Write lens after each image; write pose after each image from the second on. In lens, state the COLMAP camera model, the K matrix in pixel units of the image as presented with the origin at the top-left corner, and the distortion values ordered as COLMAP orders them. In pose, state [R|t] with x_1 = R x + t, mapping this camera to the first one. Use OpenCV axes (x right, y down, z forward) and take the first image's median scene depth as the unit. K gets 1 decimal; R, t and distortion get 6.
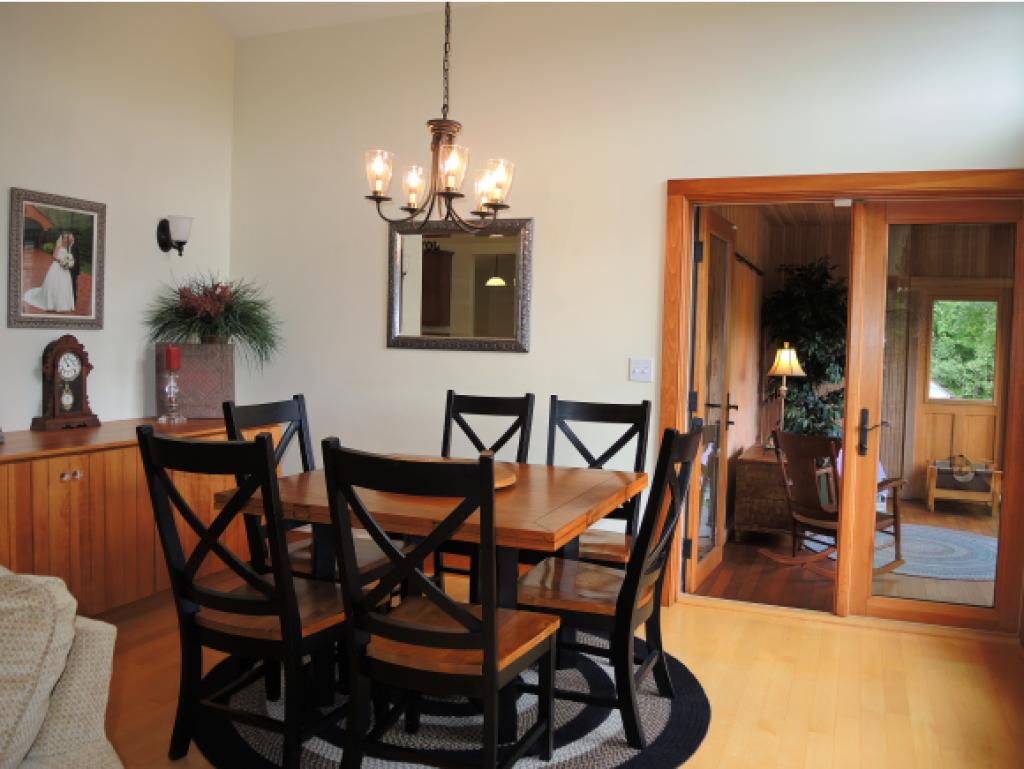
lens RADIAL K [[858.6, 0, 513.8], [0, 858.6, 382.0], [0, 0, 1]] dist [-0.030003, -0.069816]
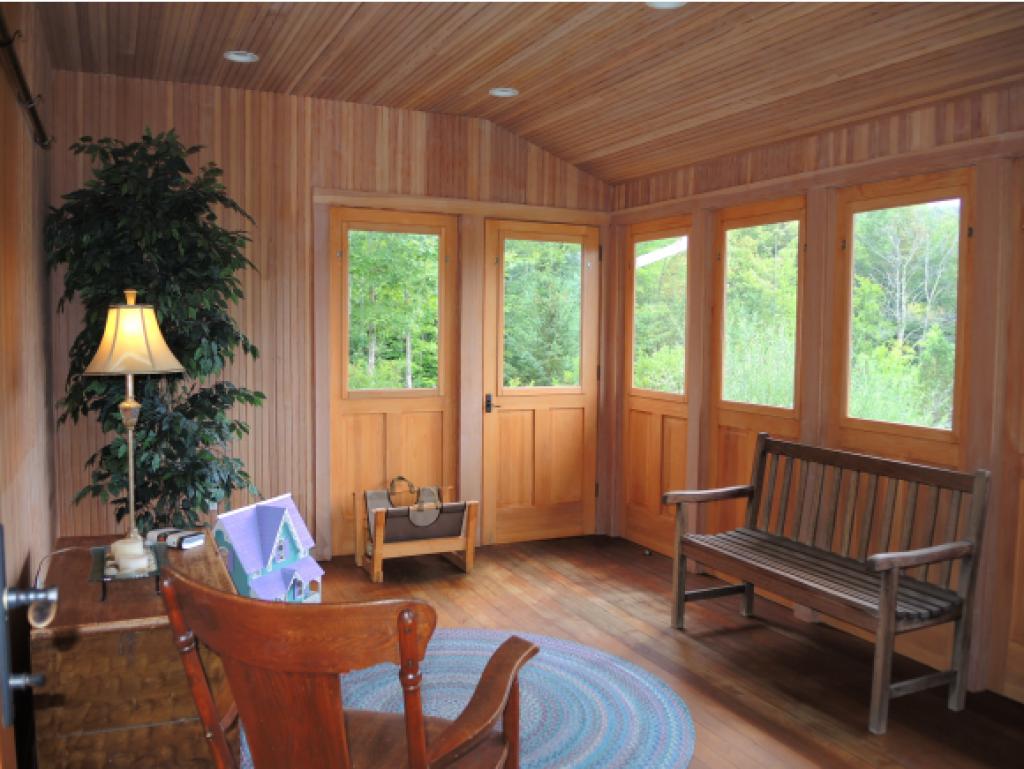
lens RADIAL K [[858.6, 0, 513.8], [0, 858.6, 382.0], [0, 0, 1]] dist [-0.030003, -0.069816]
pose [[0.683117, -0.066452, 0.727279, 0.132989], [0.043047, 0.997784, 0.050735, -0.014168], [-0.729039, -0.003351, 0.684464, 0.532440]]
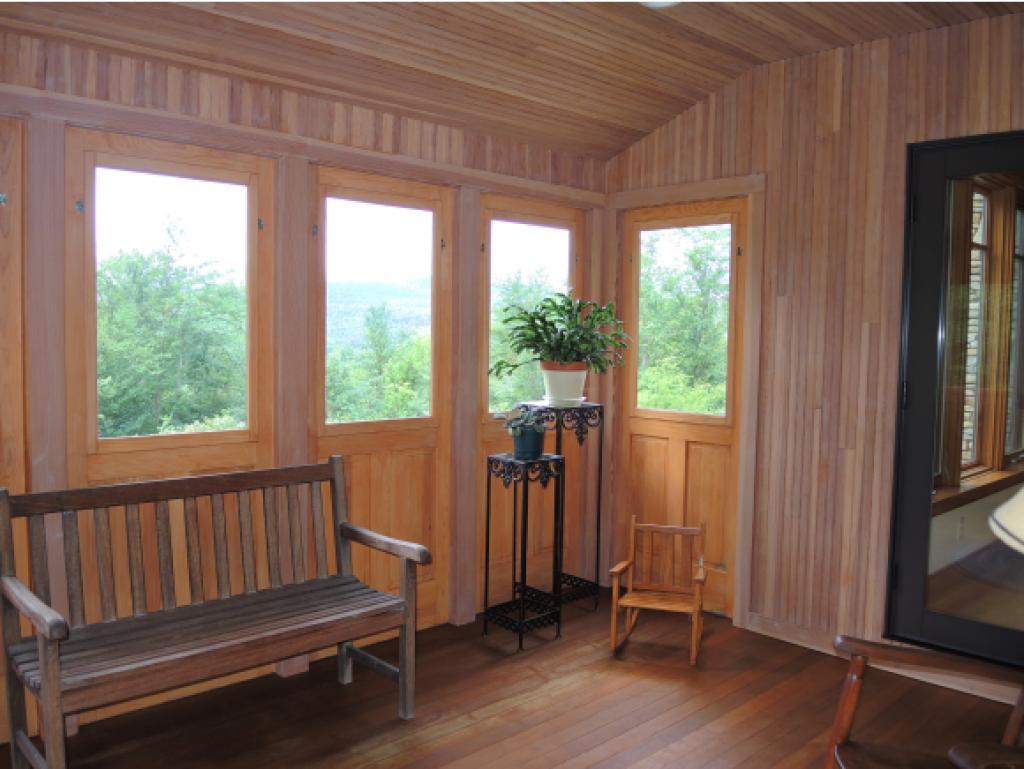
lens RADIAL K [[858.6, 0, 513.8], [0, 858.6, 382.0], [0, 0, 1]] dist [-0.030003, -0.069816]
pose [[-0.907819, -0.066600, 0.414040, 0.345084], [-0.018725, 0.992762, 0.118633, -0.036610], [-0.418944, 0.099944, -0.902495, 1.080052]]
